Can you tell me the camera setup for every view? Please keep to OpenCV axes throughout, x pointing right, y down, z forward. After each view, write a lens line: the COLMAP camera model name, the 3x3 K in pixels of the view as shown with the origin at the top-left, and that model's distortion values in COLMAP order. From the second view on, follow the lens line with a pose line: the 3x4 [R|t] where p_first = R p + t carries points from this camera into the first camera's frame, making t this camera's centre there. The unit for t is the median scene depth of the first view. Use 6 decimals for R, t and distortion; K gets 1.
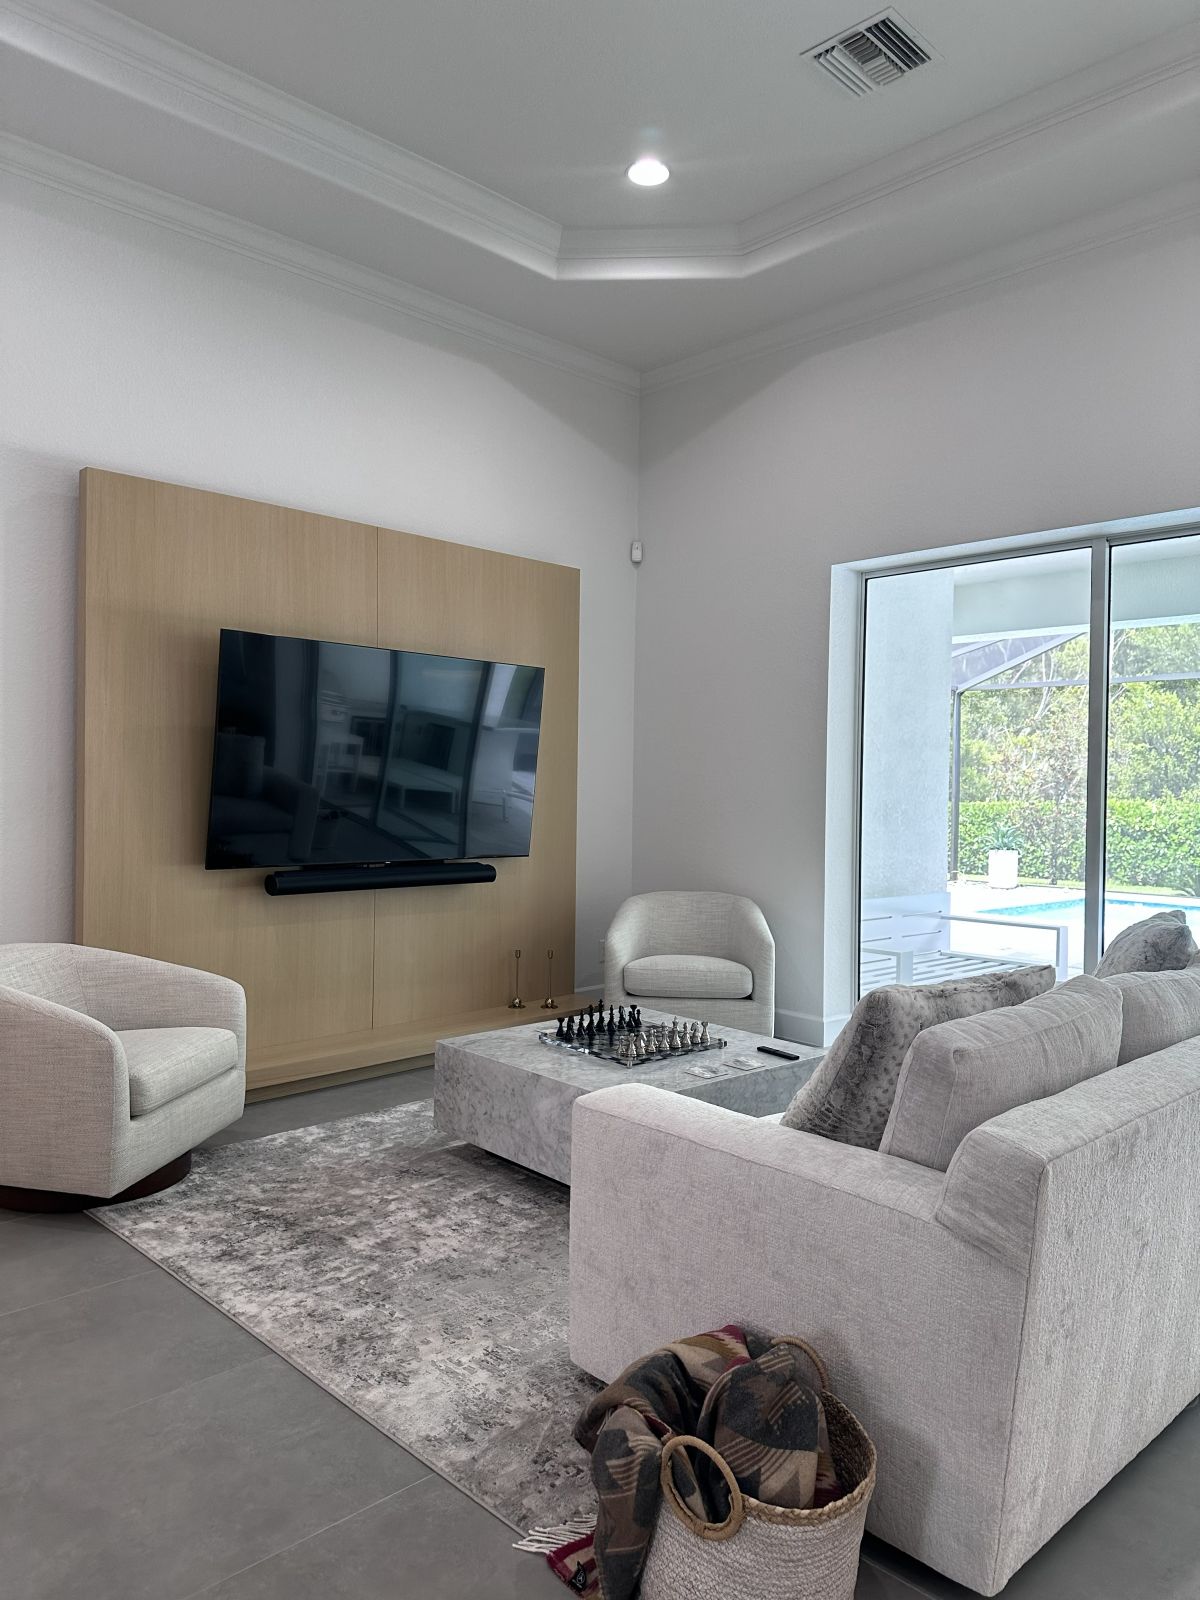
lens RADIAL K [[1117.1, 0, 600.0], [0, 1117.1, 800.0], [0, 0, 1]] dist [0.061210, -0.055330]
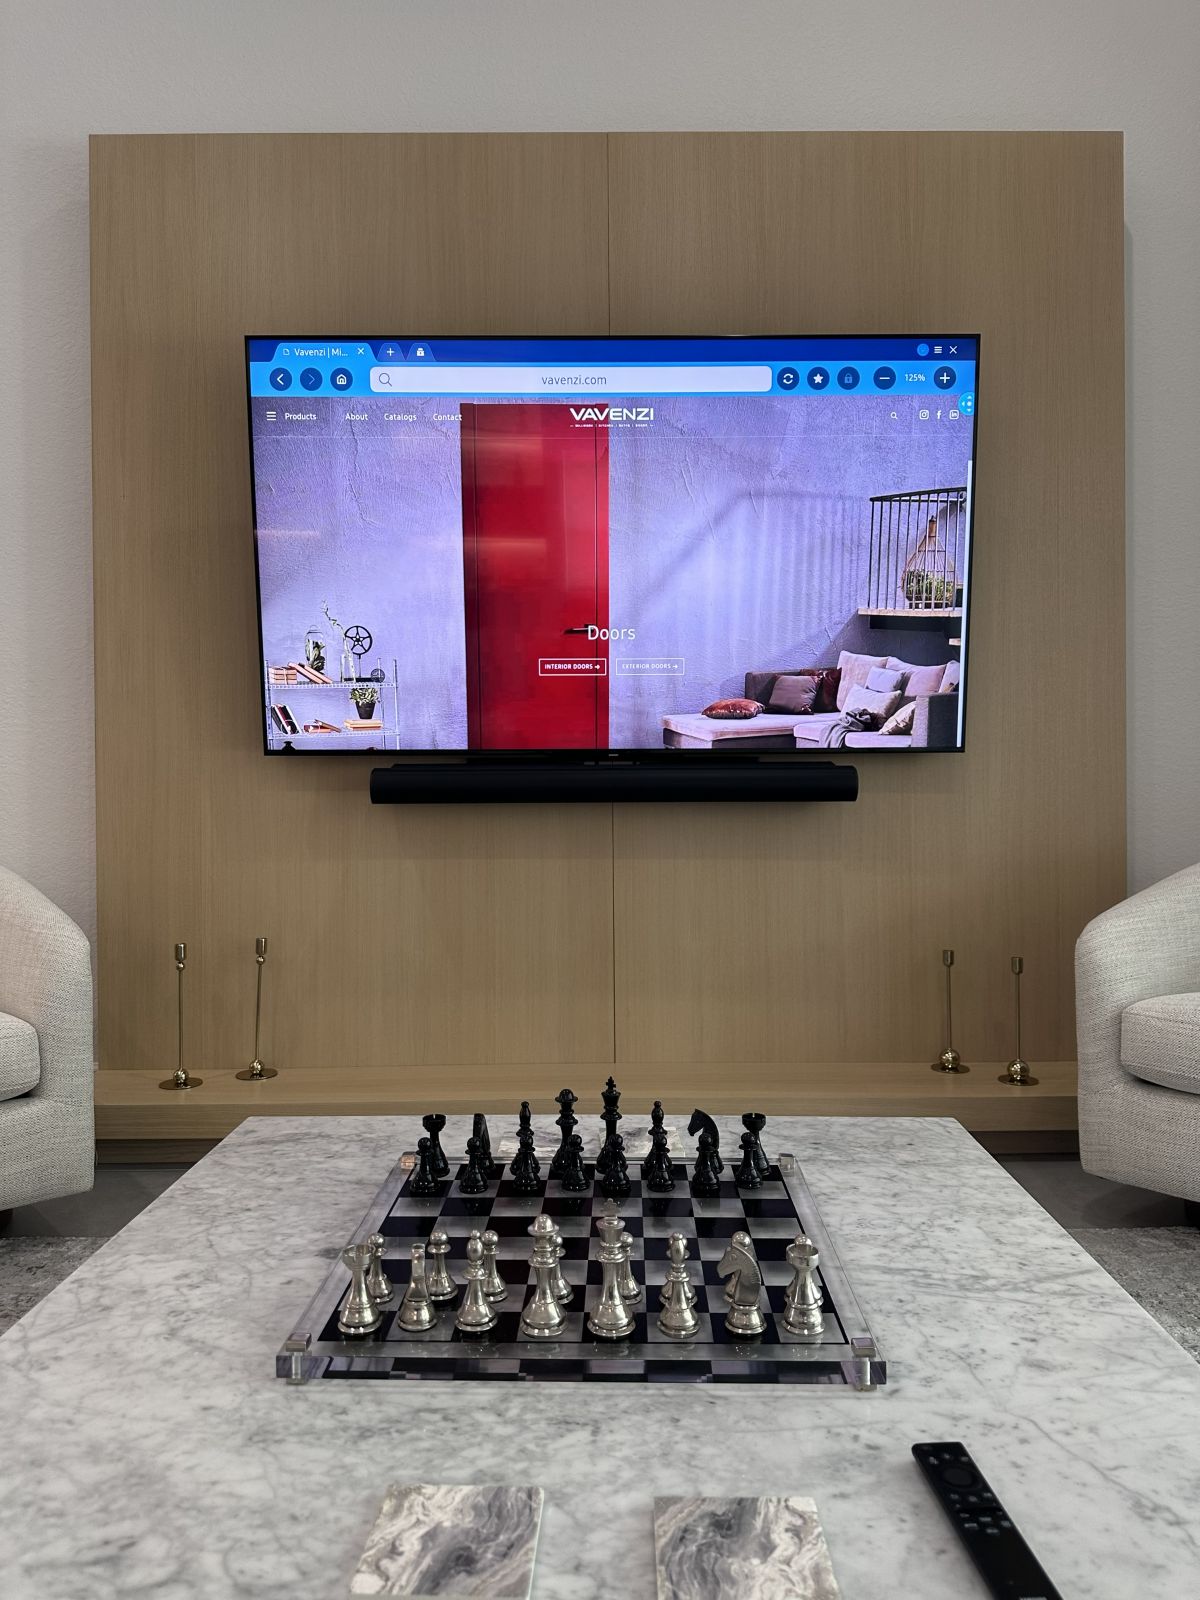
lens RADIAL K [[1110.4, 0, 600.0], [0, 1110.4, 800.0], [0, 0, 1]] dist [0.148245, -0.214079]
pose [[0.717771, -0.007001, -0.696244, 0.216206], [0.004627, 0.999975, -0.005284, 0.097859], [0.696264, 0.000571, 0.717785, 0.750855]]
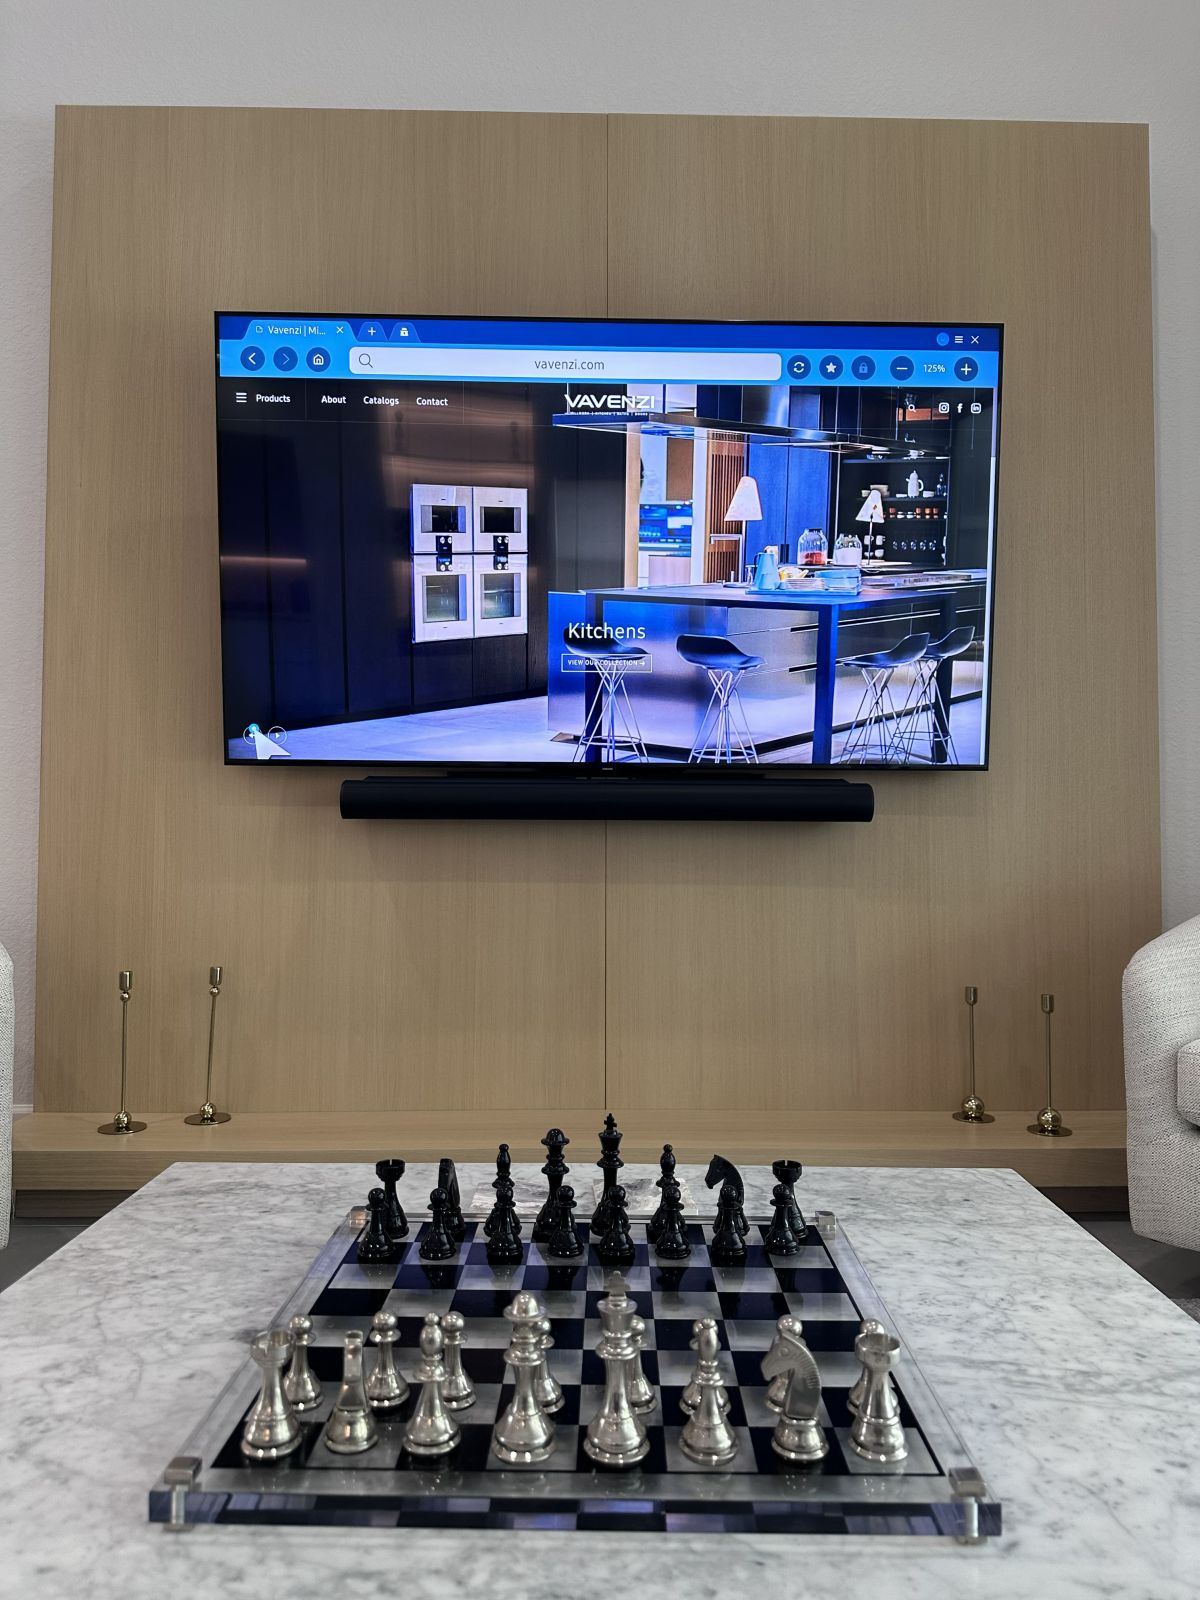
lens RADIAL K [[1117.1, 0, 600.0], [0, 1117.1, 800.0], [0, 0, 1]] dist [0.061210, -0.055330]
pose [[0.726282, -0.031793, -0.686661, 0.174522], [-0.005077, 0.998654, -0.051609, 0.115765], [0.687378, 0.040969, 0.725144, 0.789344]]
